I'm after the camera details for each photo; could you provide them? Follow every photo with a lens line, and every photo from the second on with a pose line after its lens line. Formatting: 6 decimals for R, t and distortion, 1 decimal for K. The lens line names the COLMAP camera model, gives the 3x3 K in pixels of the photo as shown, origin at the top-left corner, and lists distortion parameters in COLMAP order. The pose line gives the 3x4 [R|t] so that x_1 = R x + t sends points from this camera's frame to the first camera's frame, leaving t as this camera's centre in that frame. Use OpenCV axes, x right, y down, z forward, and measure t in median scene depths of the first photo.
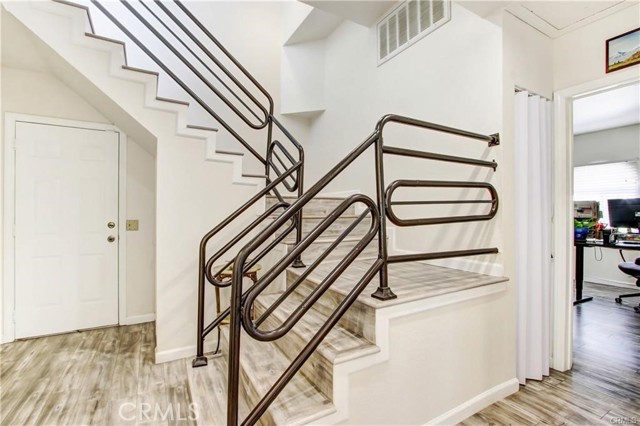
lens RADIAL K [[297.9, 0, 324.1], [0, 297.9, 214.5], [0, 0, 1]] dist [-0.009861, -0.000287]
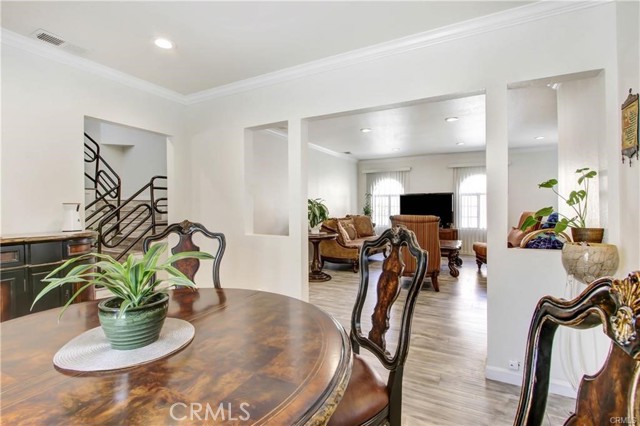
lens RADIAL K [[301.6, 0, 321.4], [0, 301.6, 201.1], [0, 0, 1]] dist [-0.000878, 0.000074]
pose [[0.856483, -0.001010, 0.516174, 0.054508], [0.006005, 0.999950, -0.008008, -0.034088], [-0.516140, 0.009958, 0.856446, -1.746056]]
